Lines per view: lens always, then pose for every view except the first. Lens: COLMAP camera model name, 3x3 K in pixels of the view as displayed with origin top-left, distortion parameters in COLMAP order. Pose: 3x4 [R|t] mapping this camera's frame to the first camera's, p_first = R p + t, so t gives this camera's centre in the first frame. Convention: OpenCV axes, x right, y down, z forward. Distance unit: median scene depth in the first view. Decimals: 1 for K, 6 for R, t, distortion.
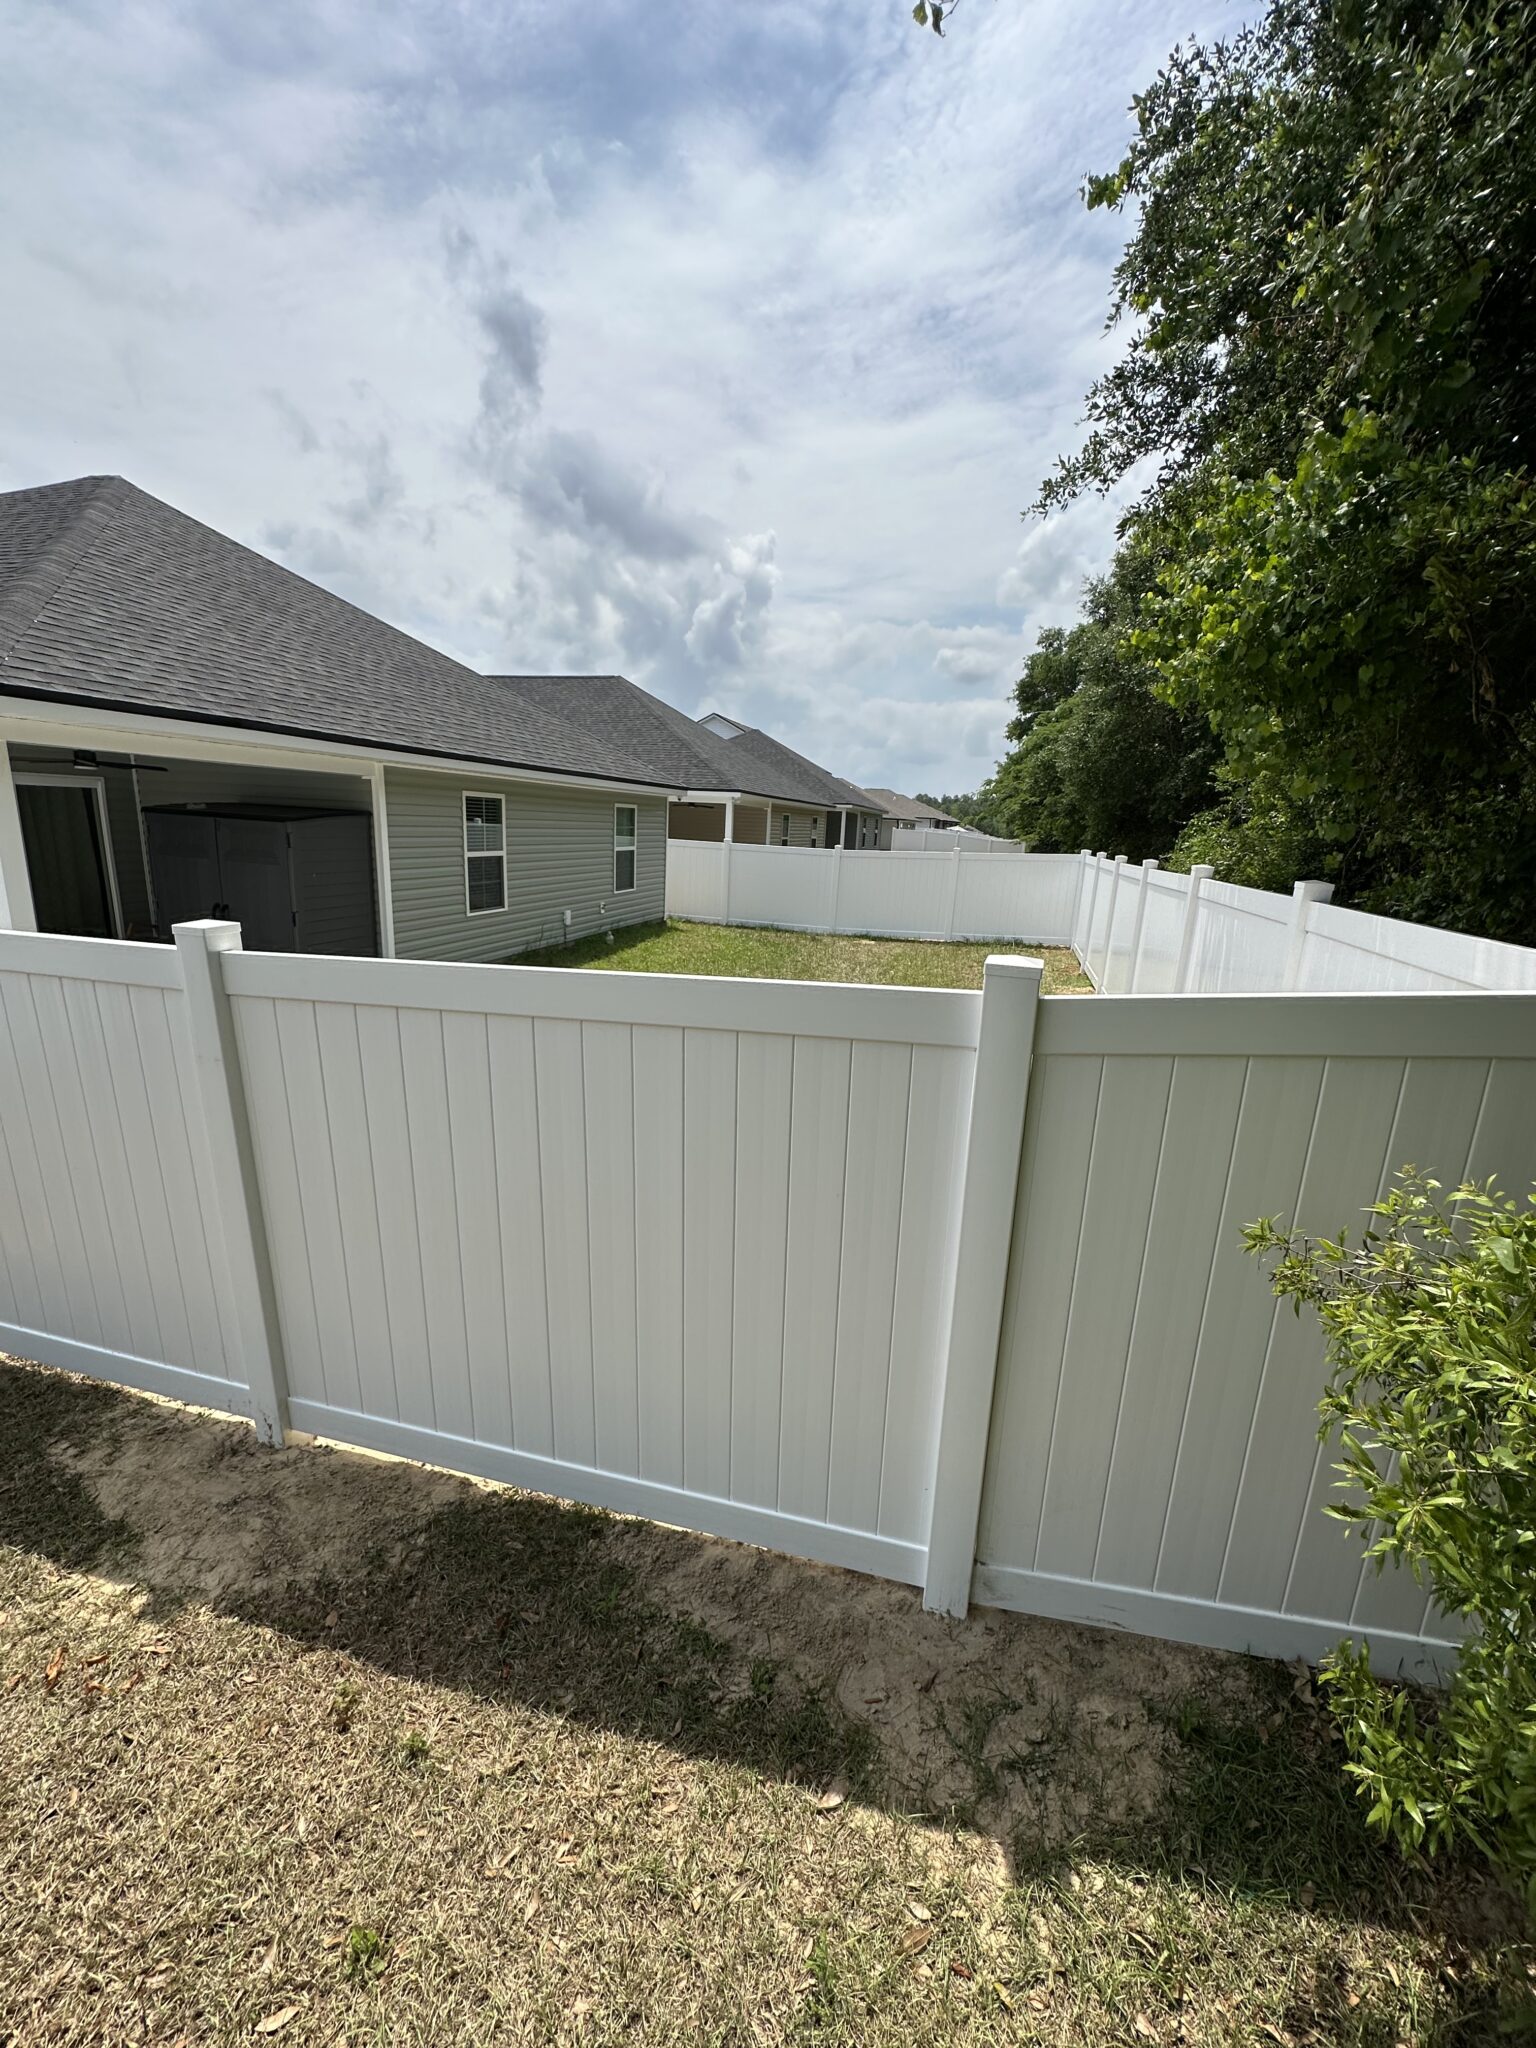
lens RADIAL K [[819.1, 0, 766.9], [0, 819.1, 1036.4], [0, 0, 1]] dist [-0.002982, 0.000875]
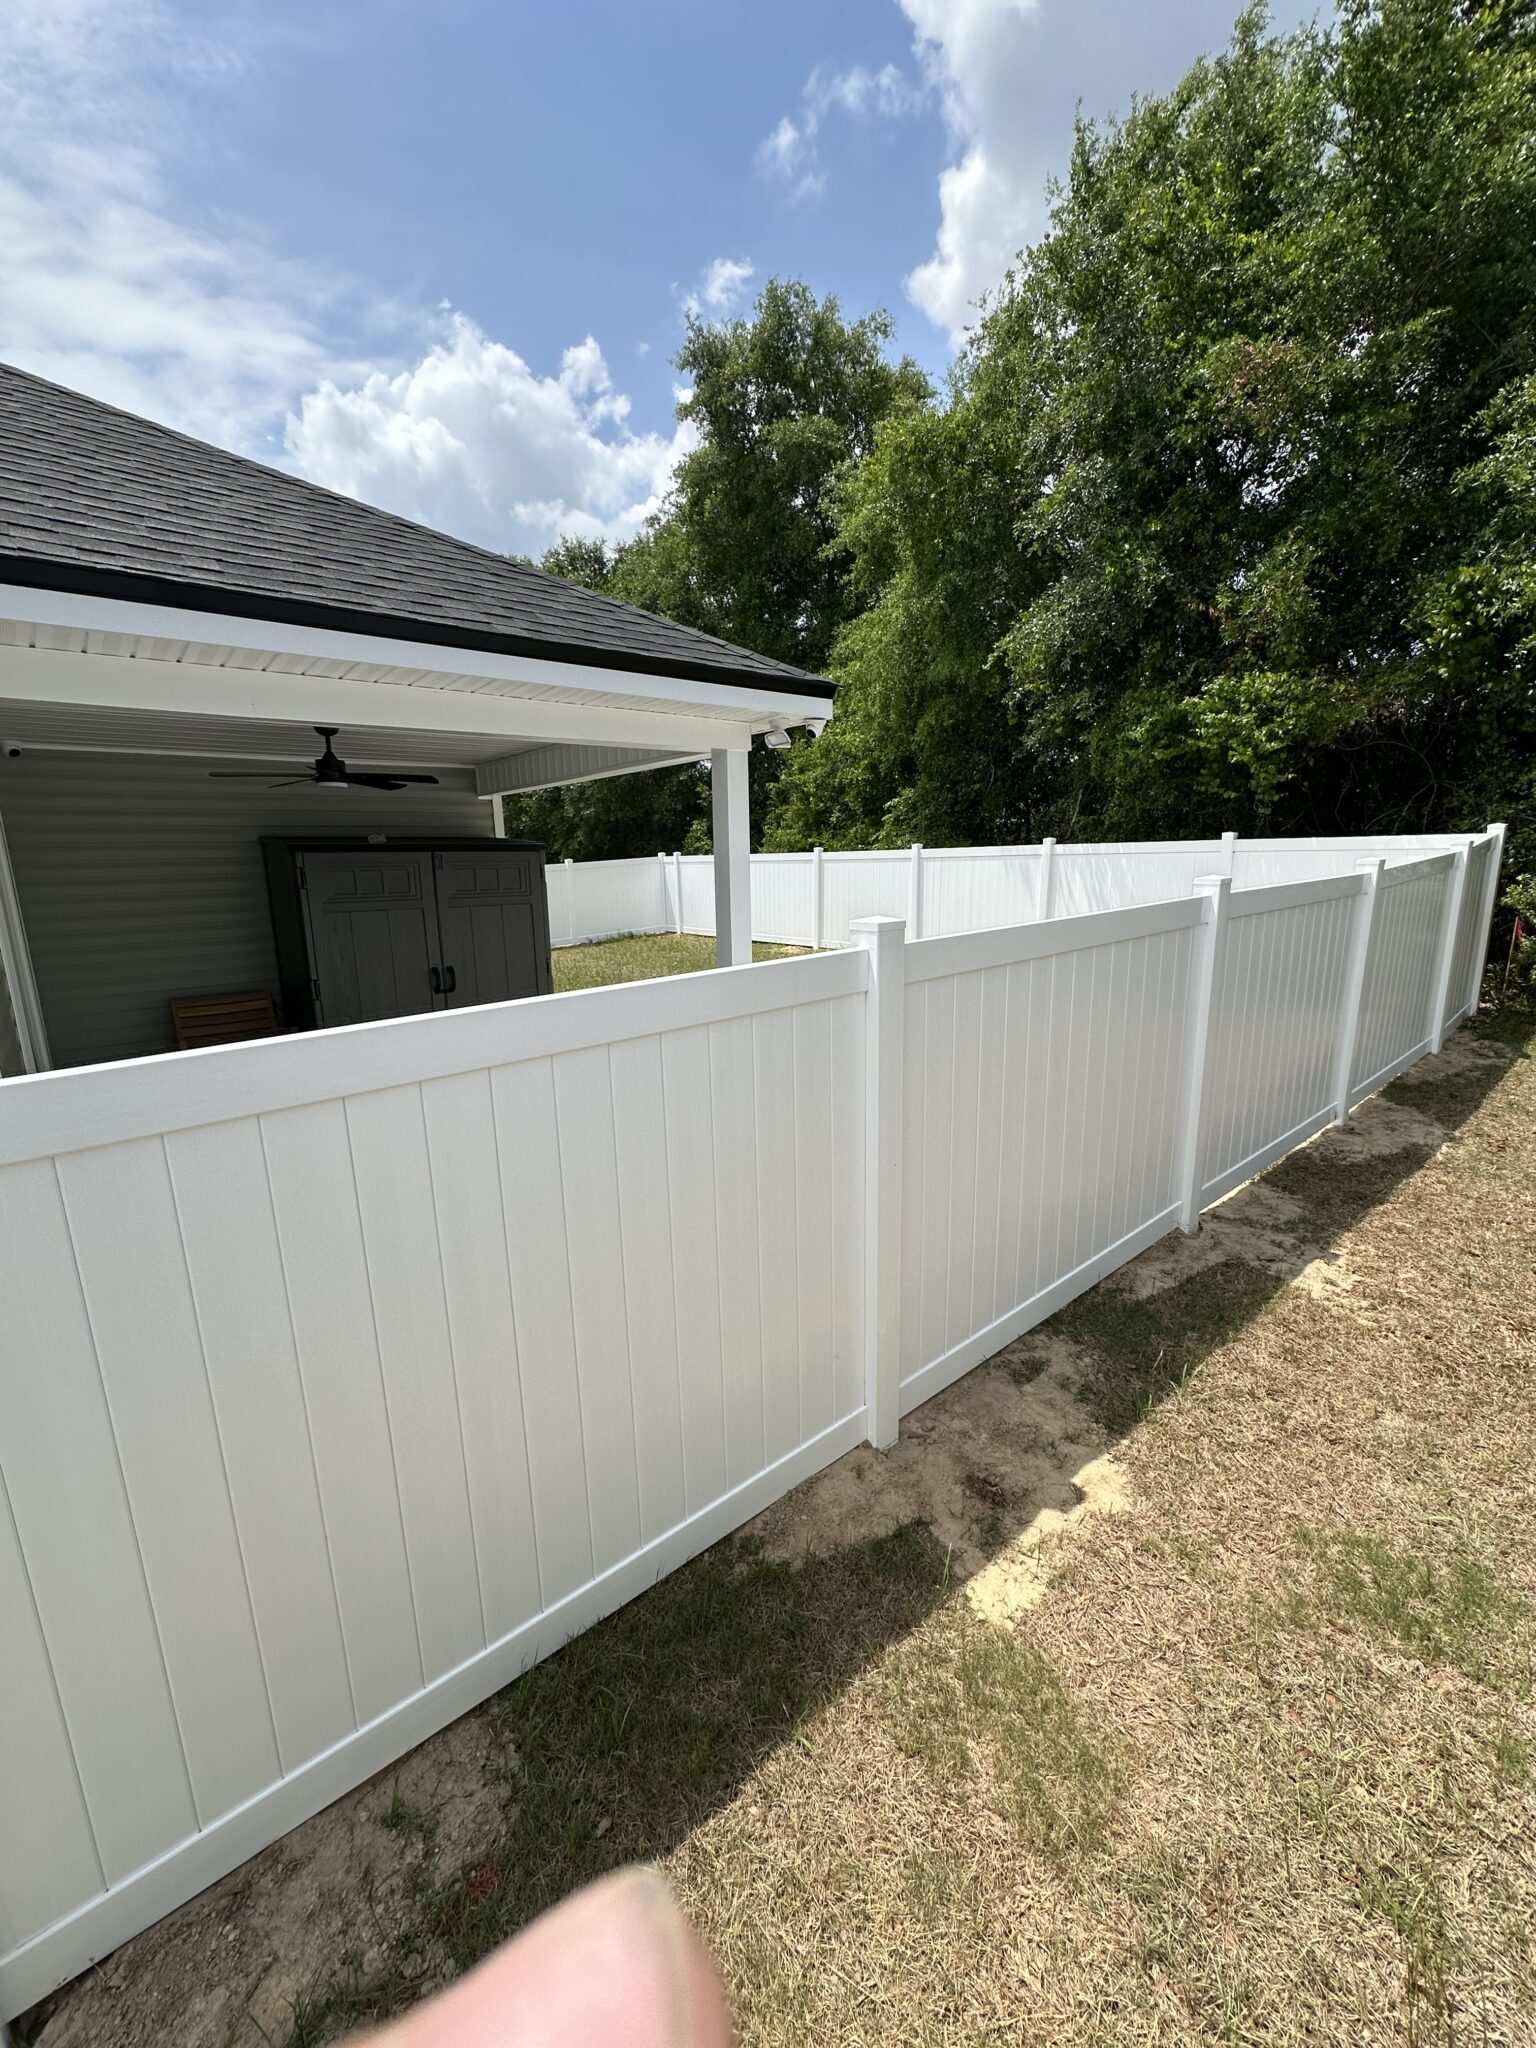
lens RADIAL K [[819.1, 0, 773.1], [0, 819.1, 1019.4], [0, 0, 1]] dist [-0.002982, 0.000875]
pose [[0.555860, -0.198930, 0.807123, -2.785228], [0.243112, 0.967396, 0.071003, -0.216327], [-0.794932, 0.156753, 0.586099, 0.852541]]
